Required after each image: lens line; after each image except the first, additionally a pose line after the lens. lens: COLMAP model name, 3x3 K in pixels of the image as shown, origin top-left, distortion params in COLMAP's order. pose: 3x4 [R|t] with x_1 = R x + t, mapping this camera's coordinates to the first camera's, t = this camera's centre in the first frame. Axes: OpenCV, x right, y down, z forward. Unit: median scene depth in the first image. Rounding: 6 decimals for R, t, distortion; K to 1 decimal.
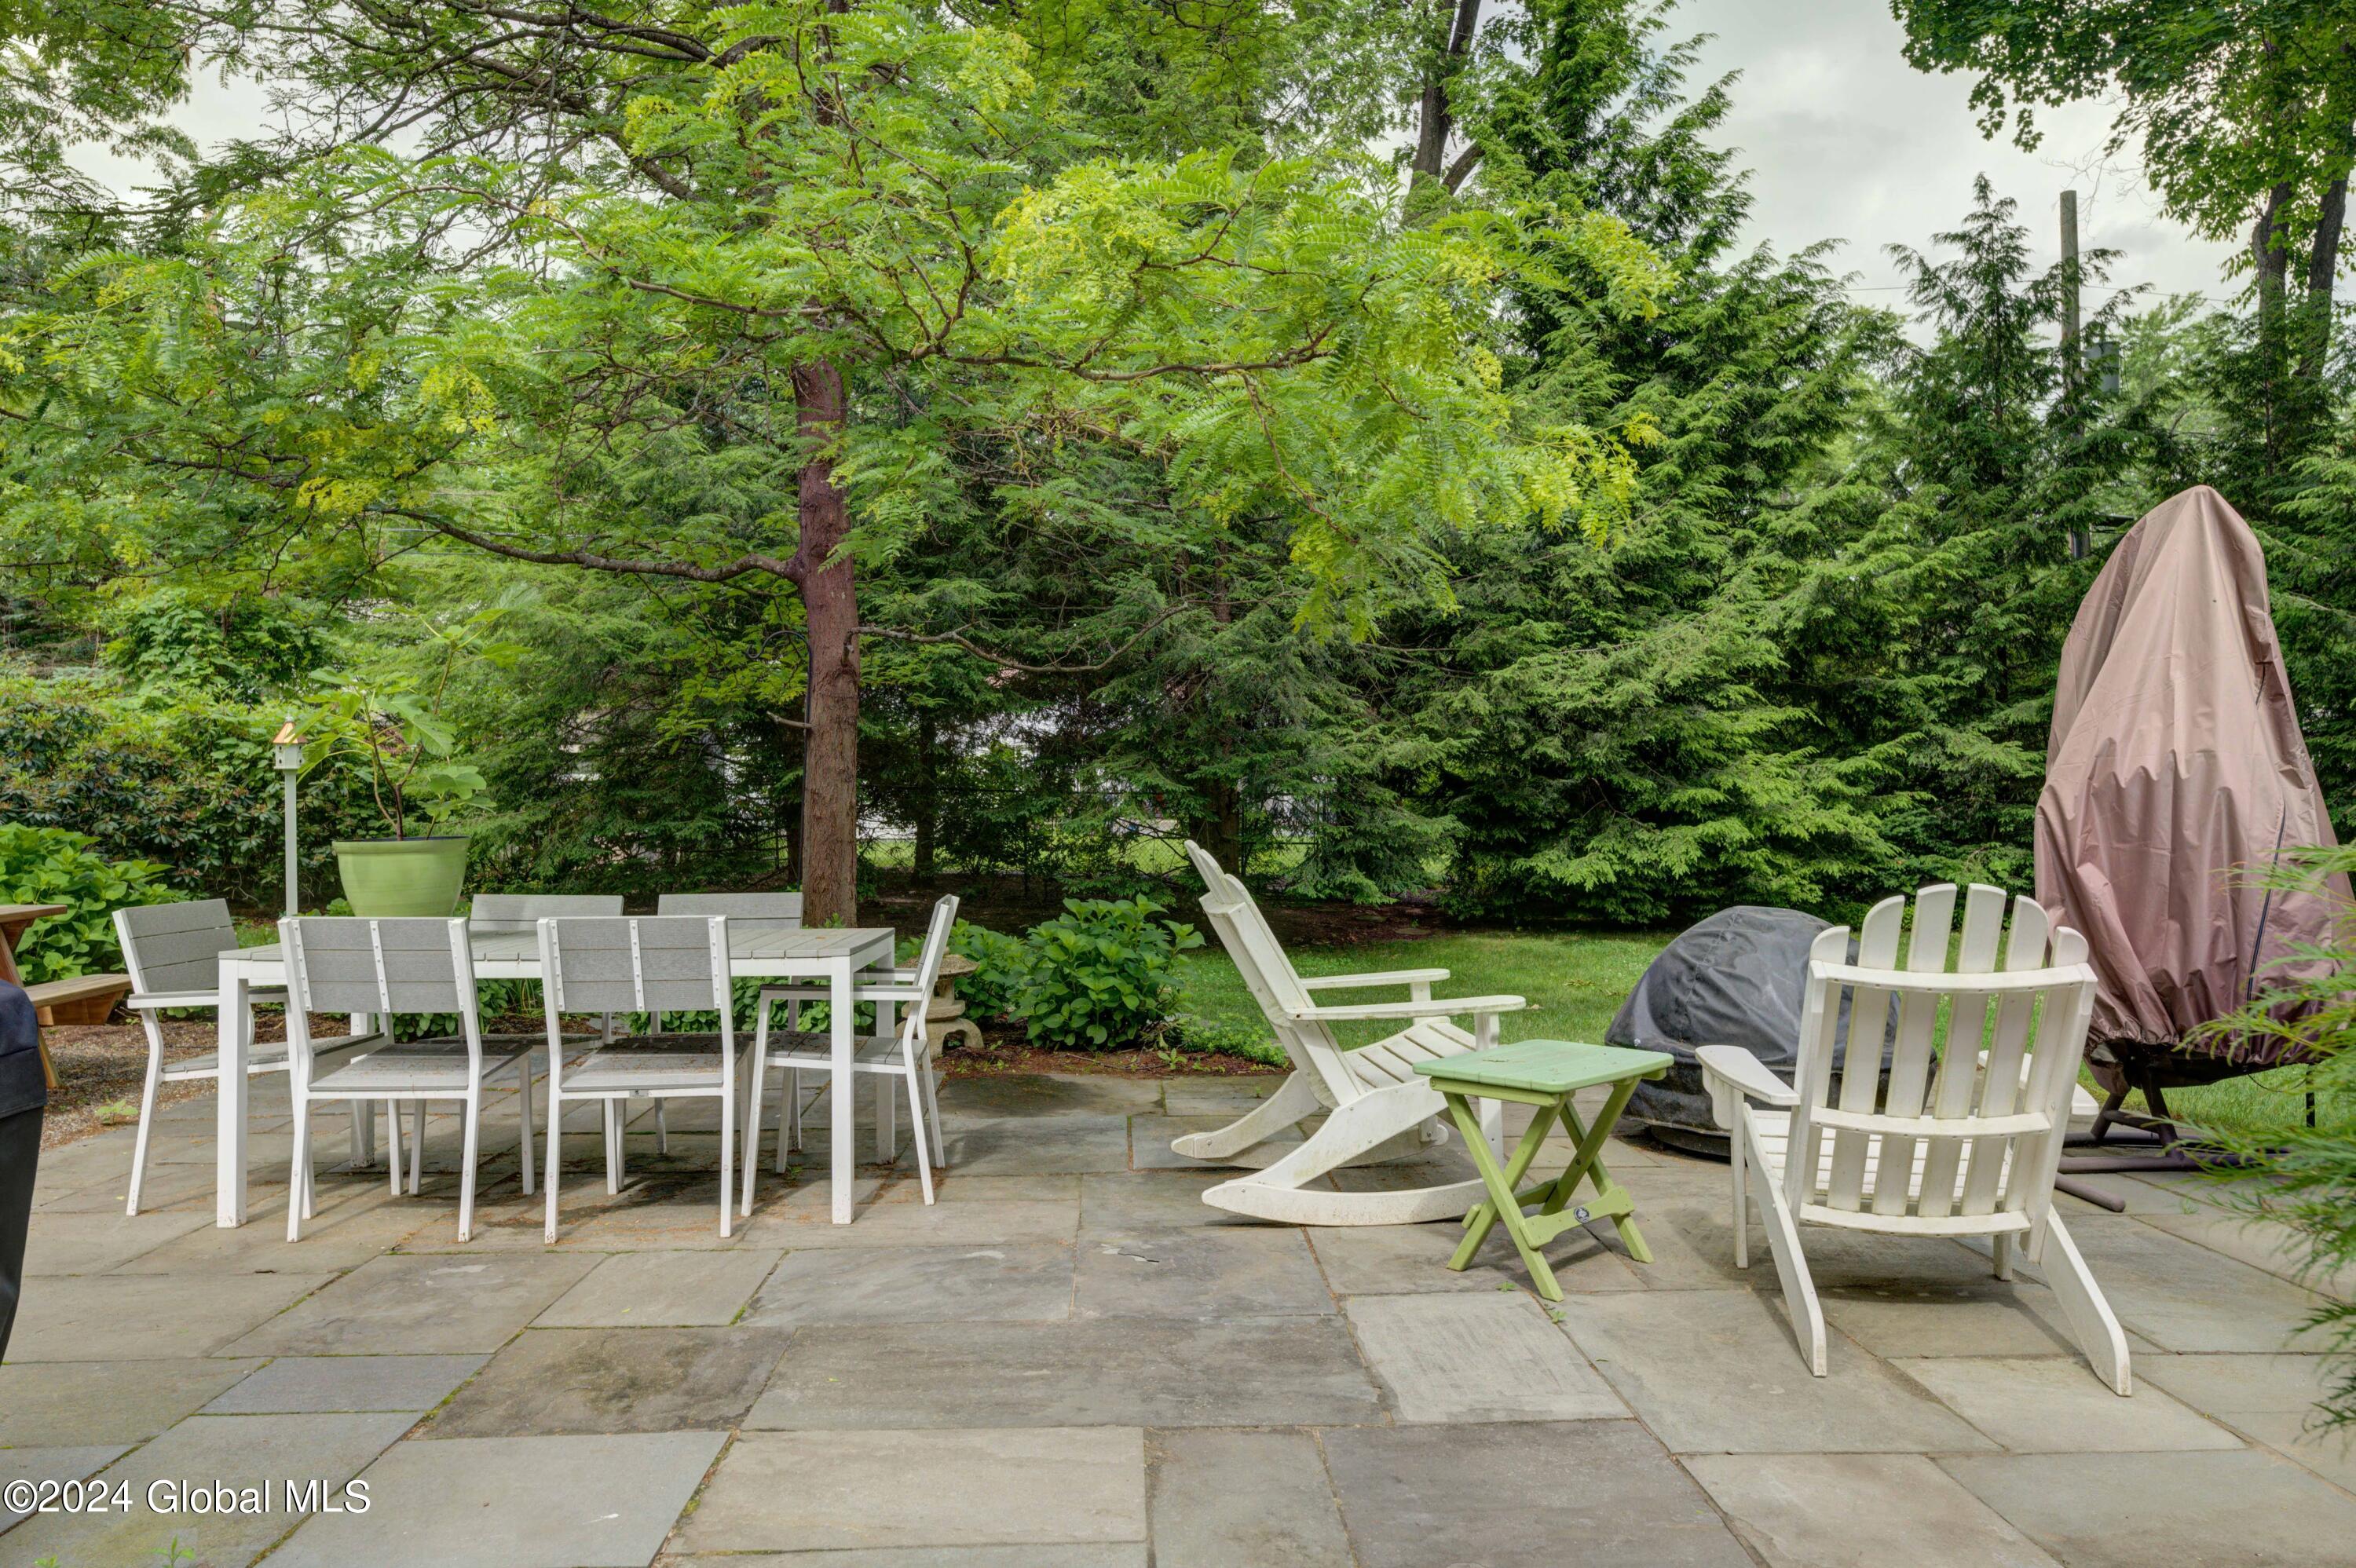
lens RADIAL K [[1594.6, 0, 1176.5], [0, 1594.6, 787.9], [0, 0, 1]] dist [-0.005277, 0.012305]
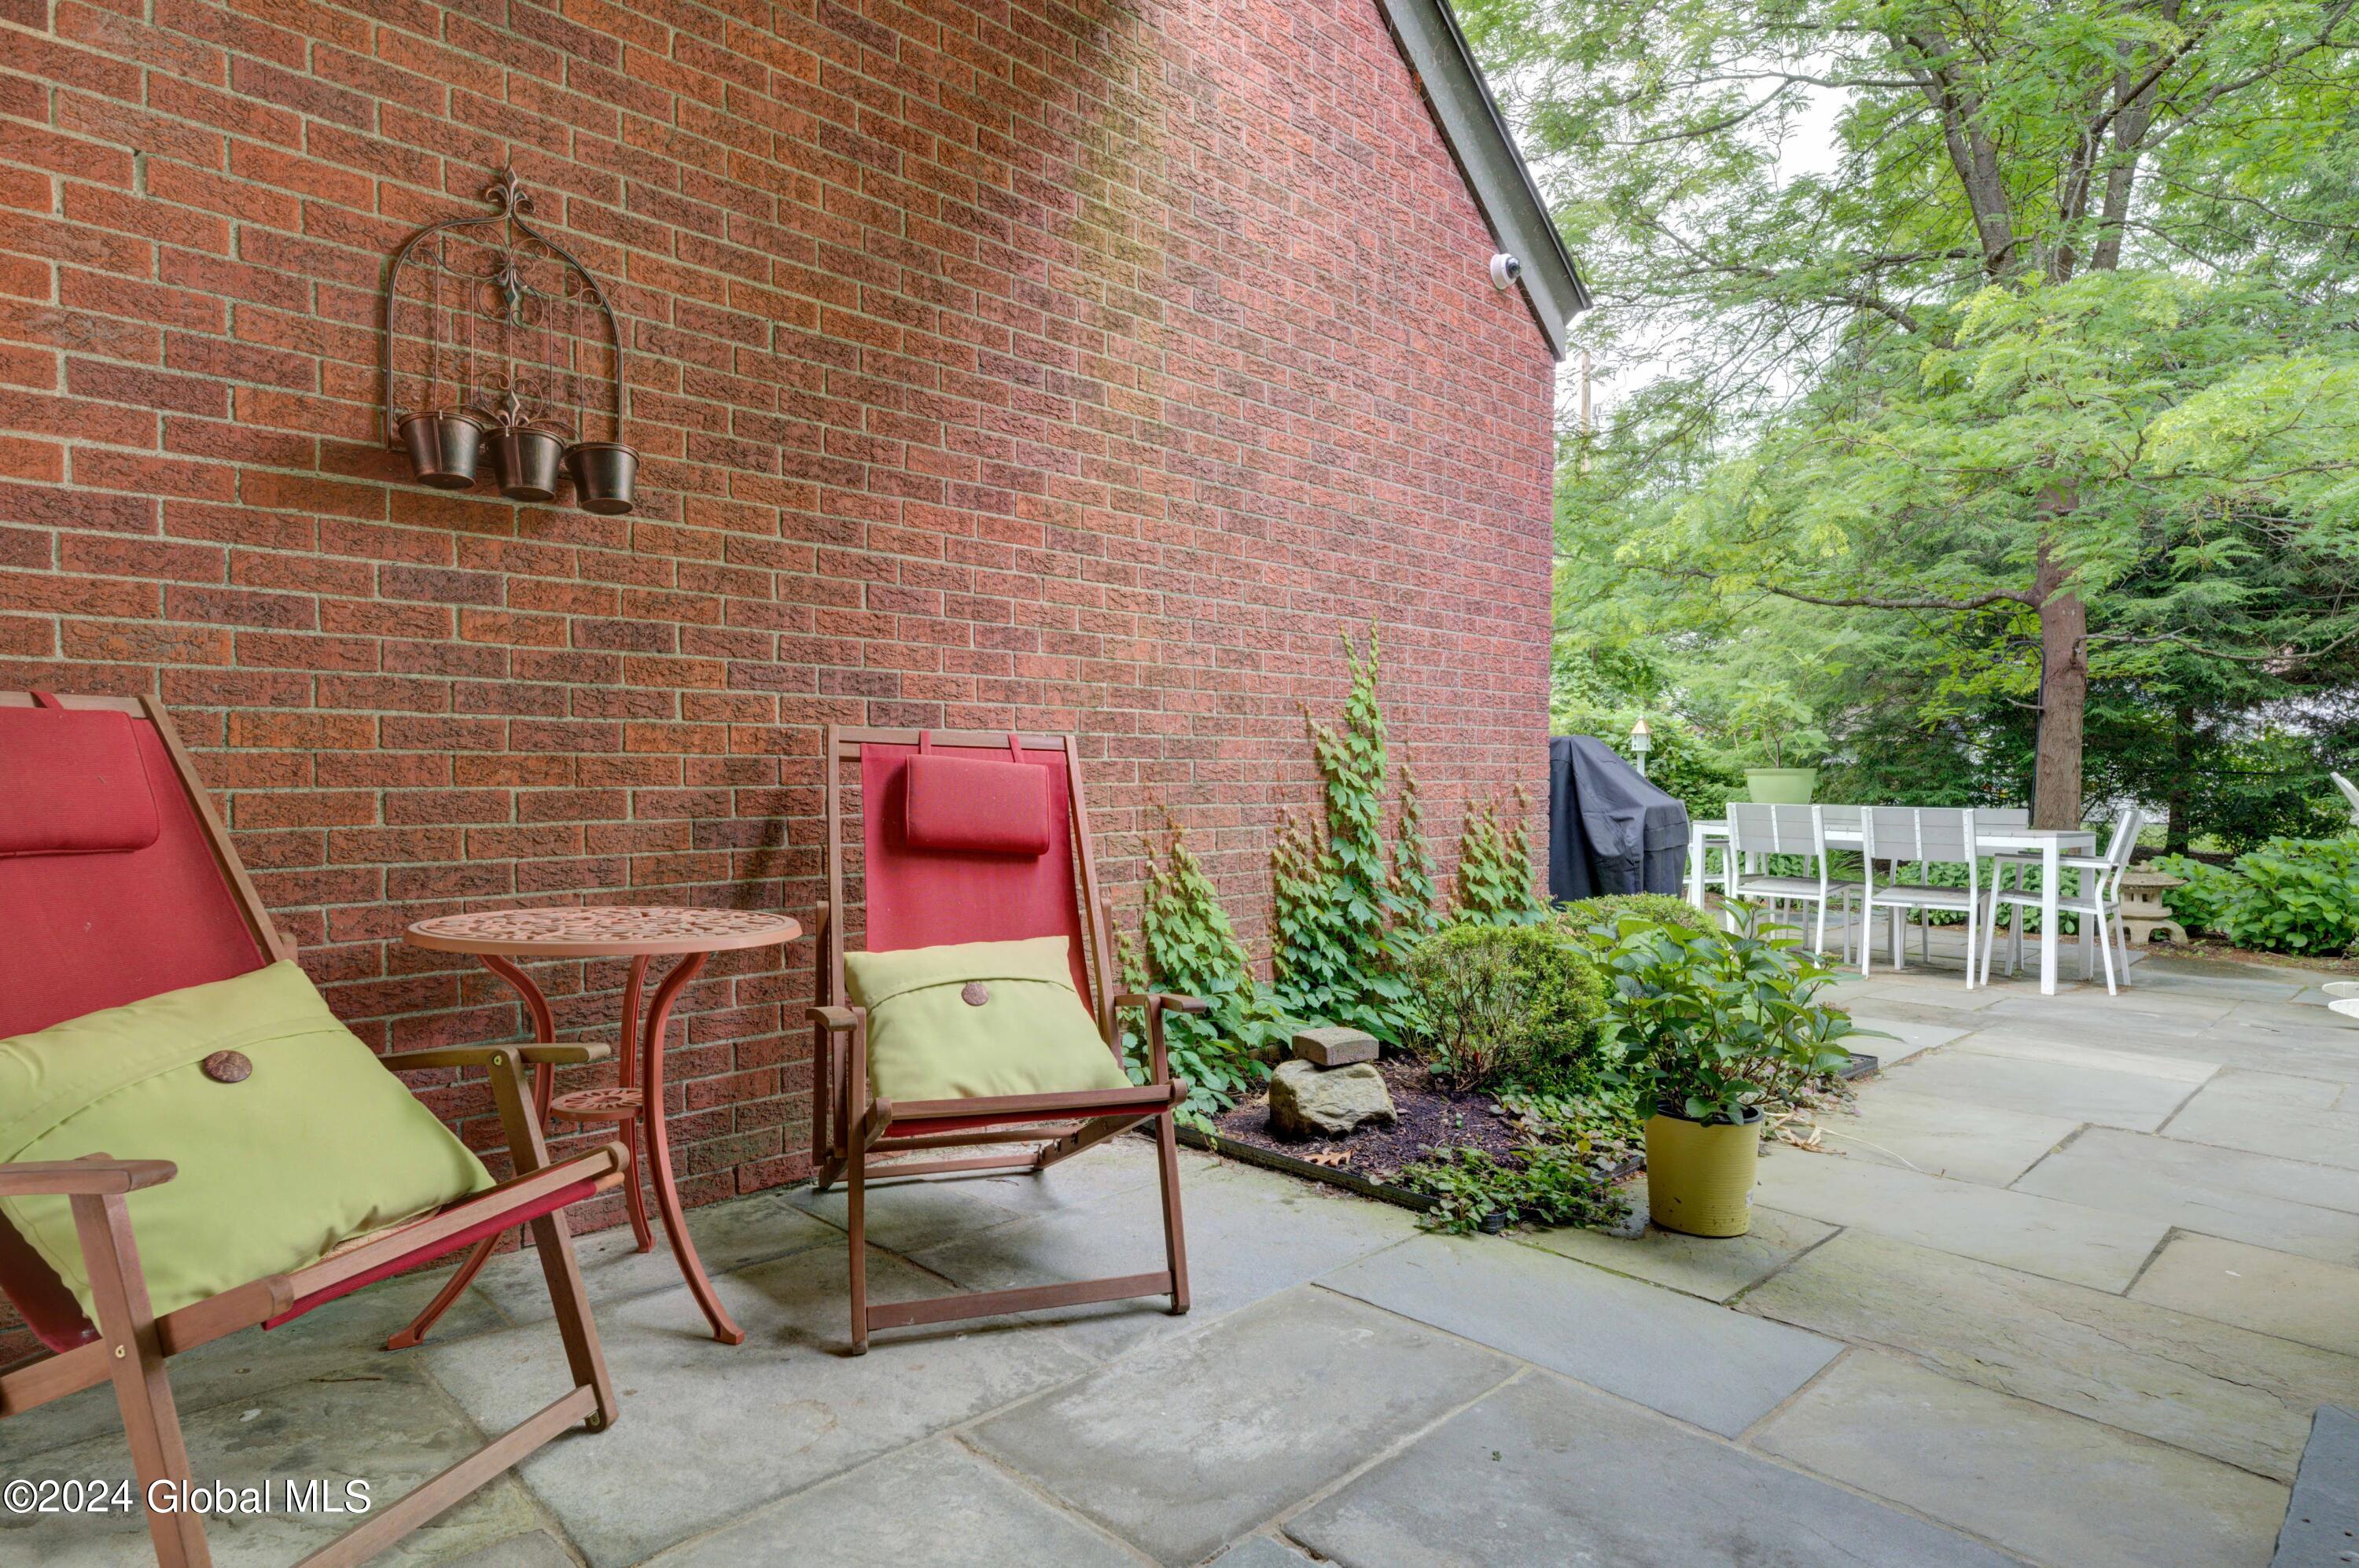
lens RADIAL K [[1278.5, 0, 1175.7], [0, 1278.5, 790.3], [0, 0, 1]] dist [0.000480, 0.002267]
pose [[0.674271, 0.021153, -0.738181, 0.074056], [-0.012162, 0.999772, 0.017541, 0.019351], [0.738384, -0.002850, 0.674375, -0.270236]]
